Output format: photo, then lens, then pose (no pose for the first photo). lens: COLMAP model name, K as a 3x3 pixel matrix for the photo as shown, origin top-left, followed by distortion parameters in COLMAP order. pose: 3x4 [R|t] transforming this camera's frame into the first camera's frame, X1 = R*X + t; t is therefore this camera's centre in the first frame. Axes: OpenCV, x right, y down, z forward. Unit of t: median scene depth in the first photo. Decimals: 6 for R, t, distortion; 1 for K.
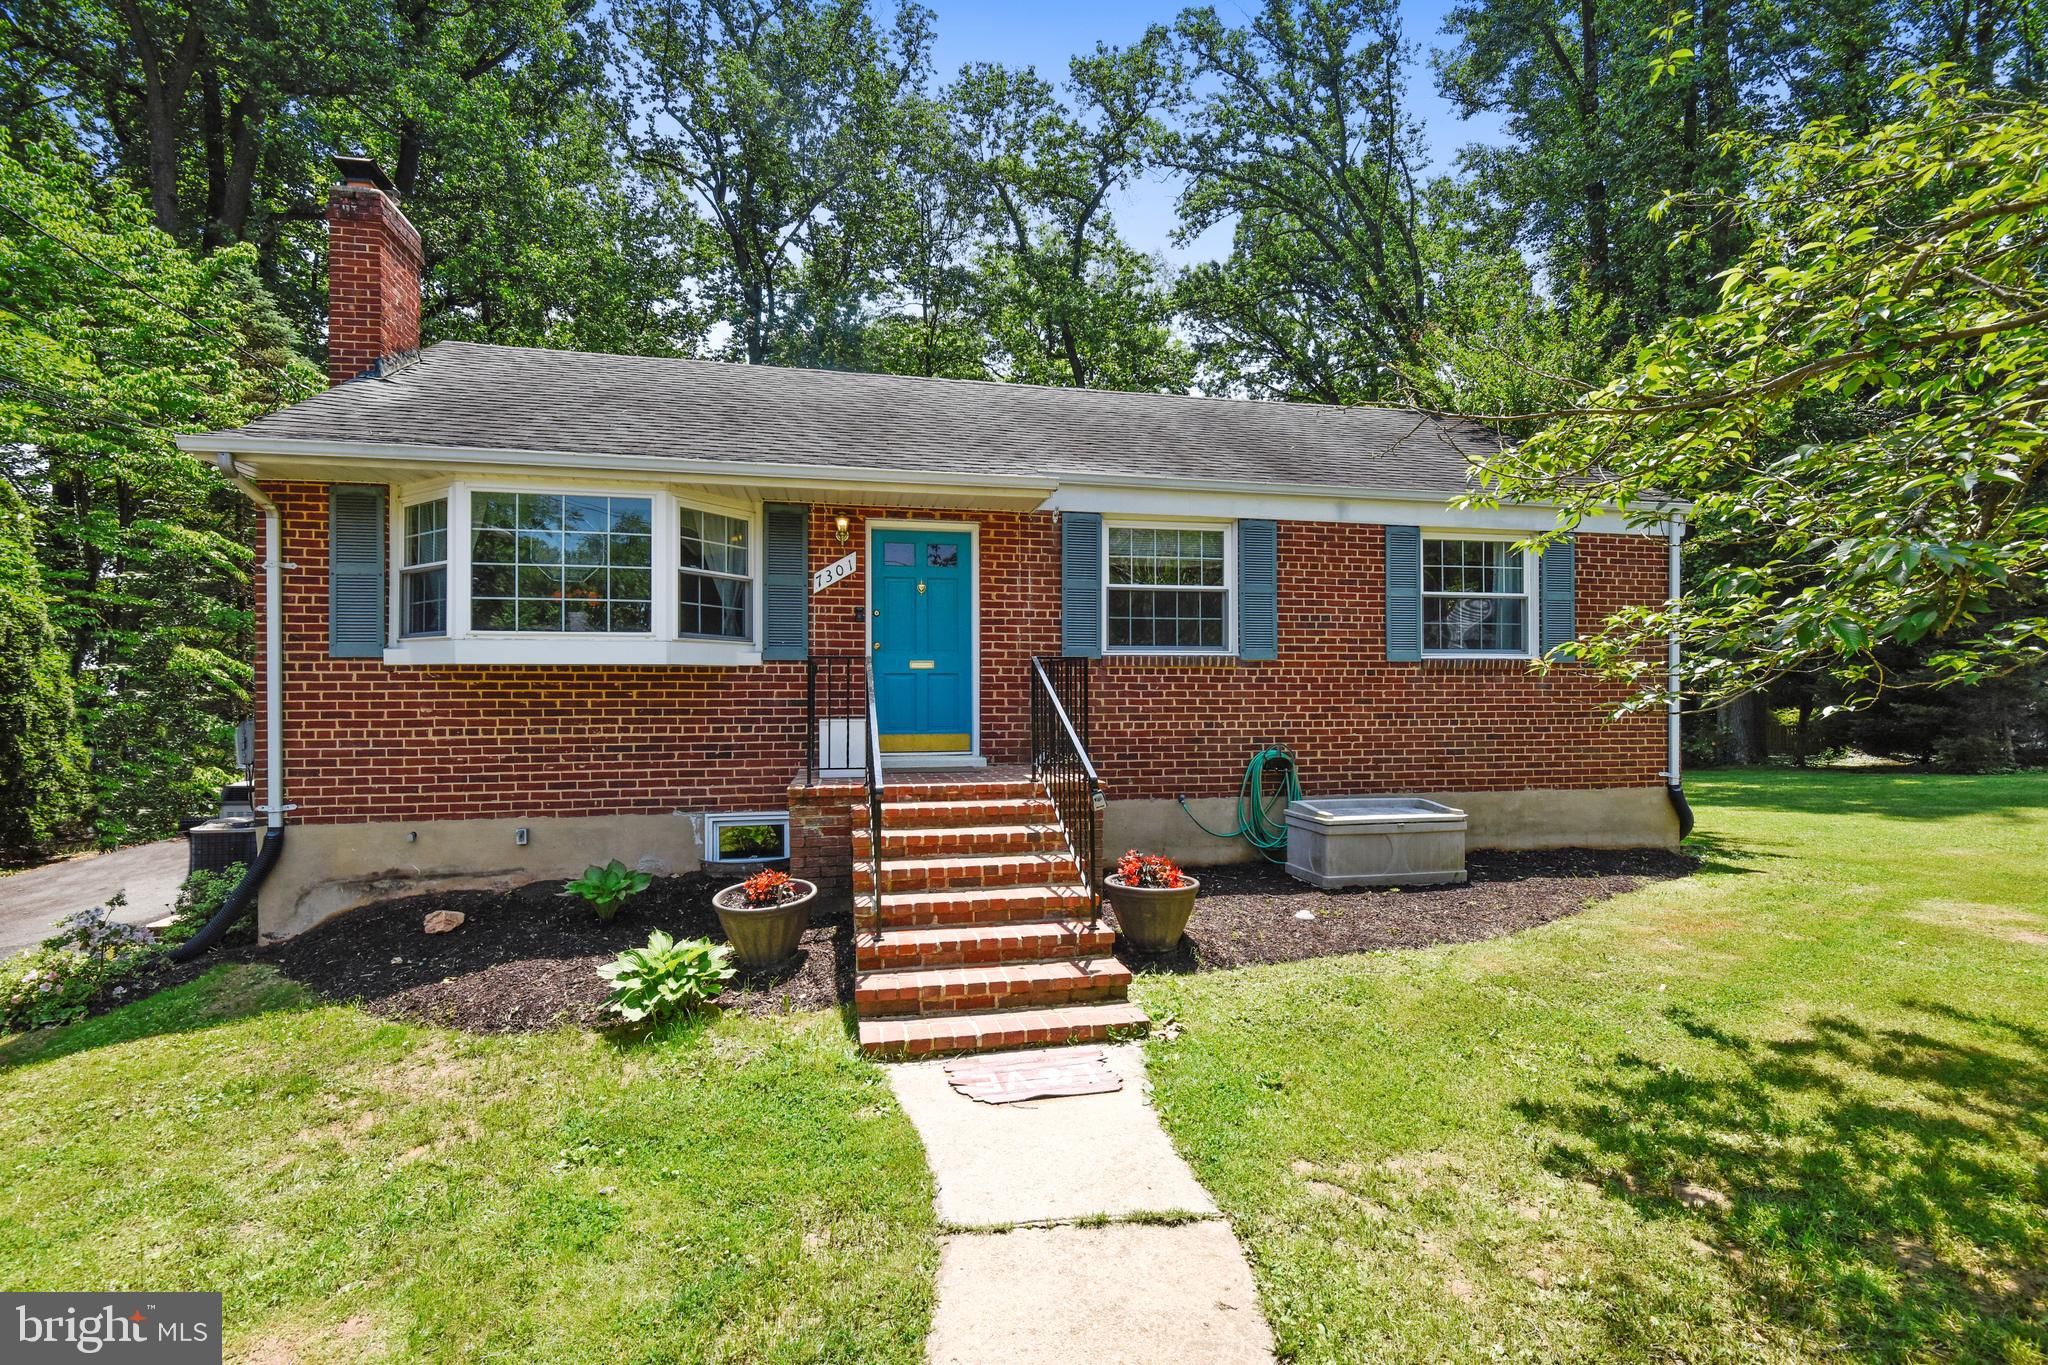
lens RADIAL K [[970.4, 0, 1021.5], [0, 970.4, 686.8], [0, 0, 1]] dist [0.002130, -0.001388]
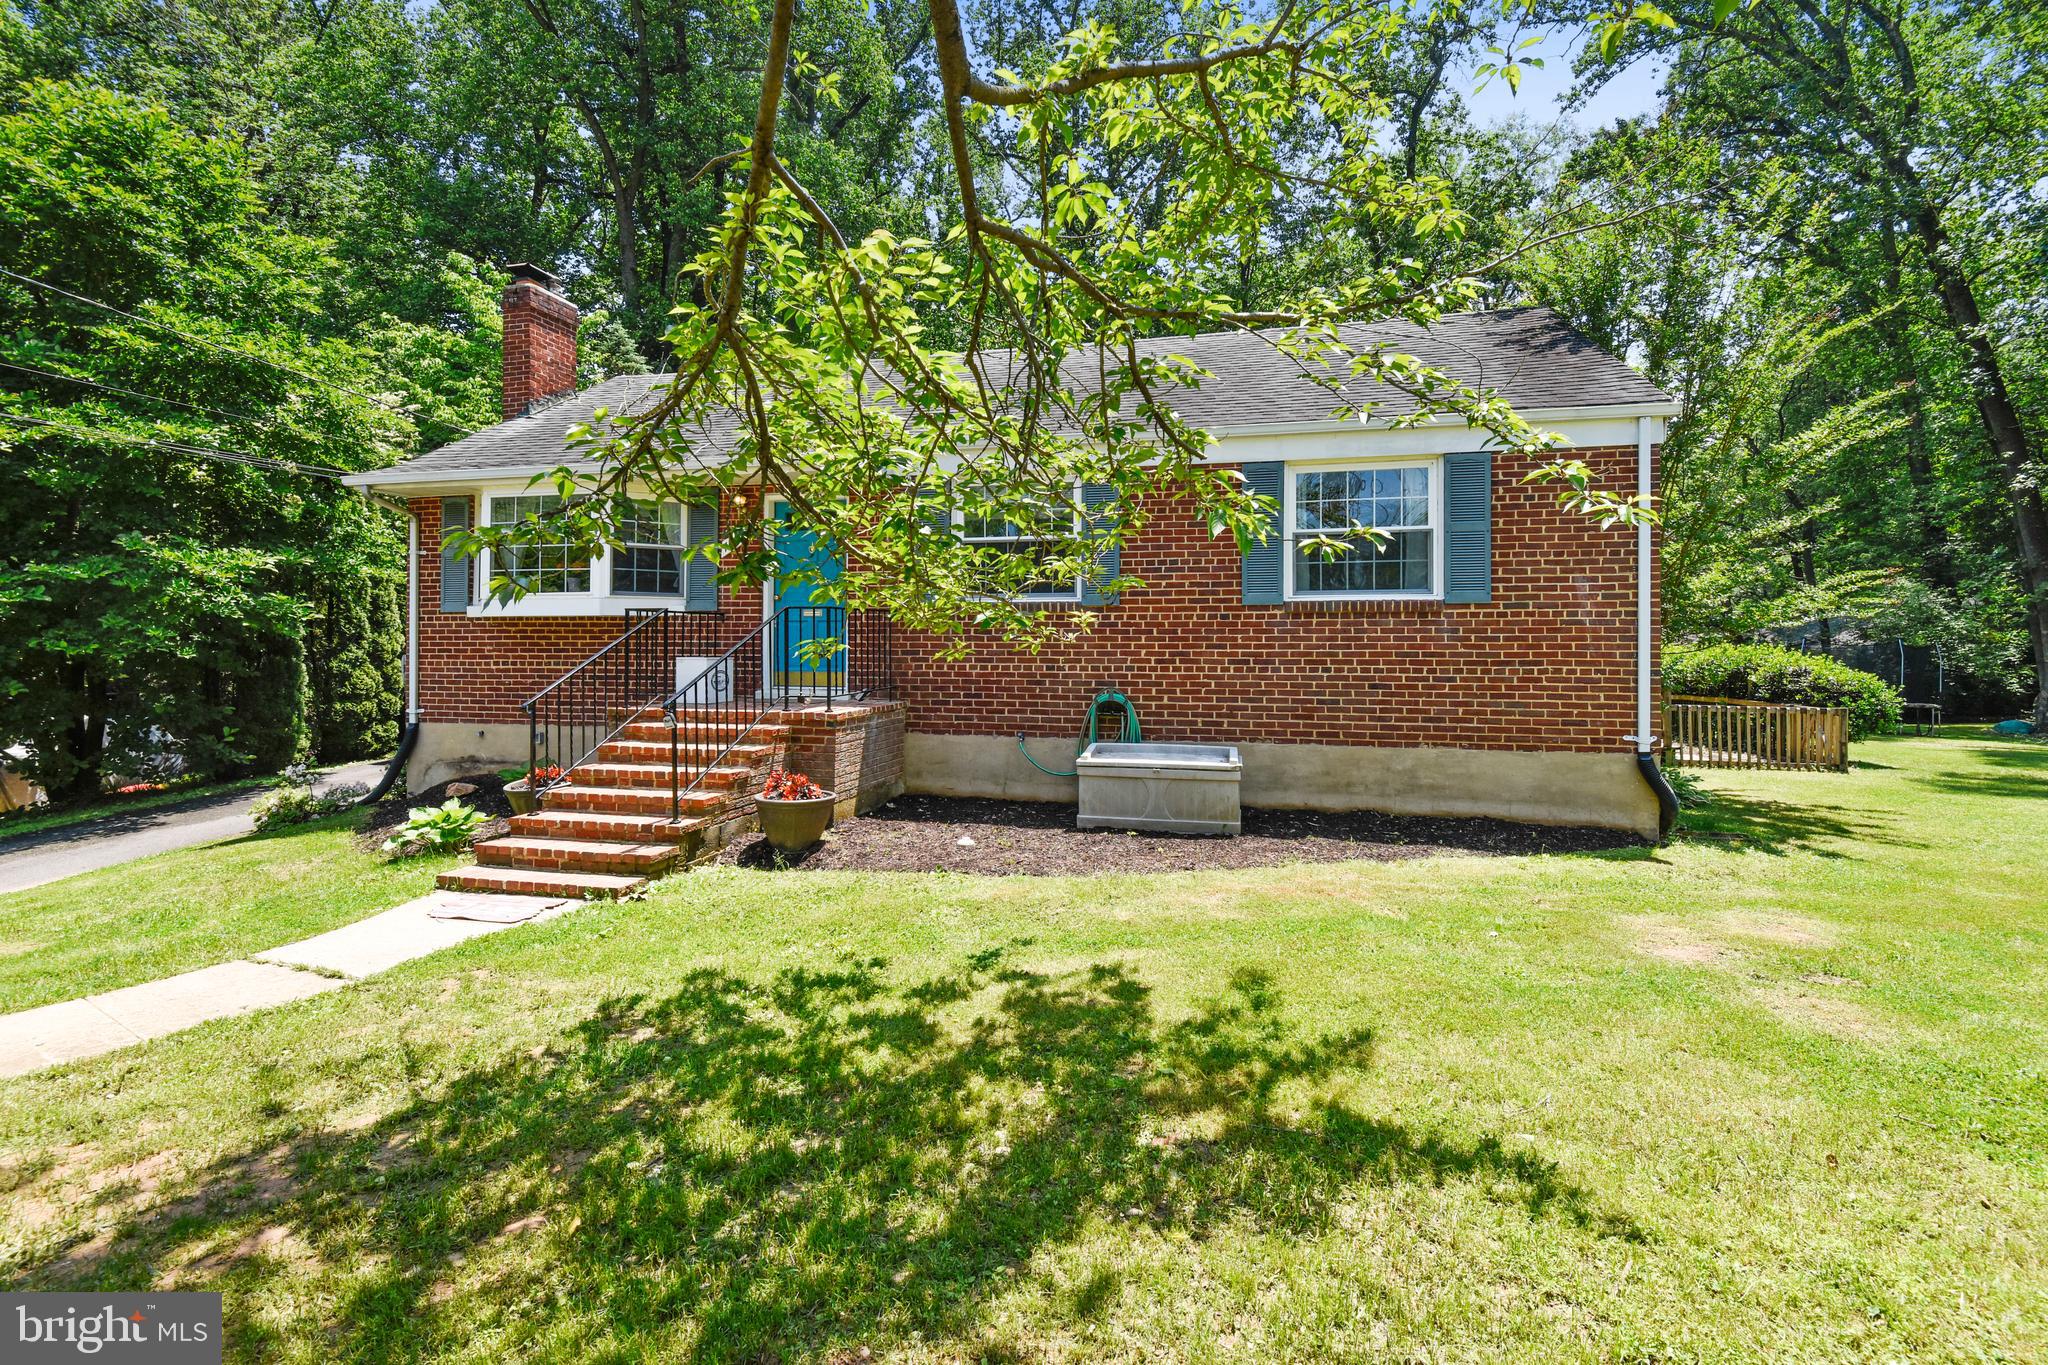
lens RADIAL K [[970.4, 0, 1013.4], [0, 970.4, 680.3], [0, 0, 1]] dist [0.002130, -0.001388]
pose [[0.892615, 0.020845, -0.450337, 0.619411], [0.000322, 0.998901, 0.046875, 0.003254], [0.450820, -0.041986, 0.891627, 0.044935]]
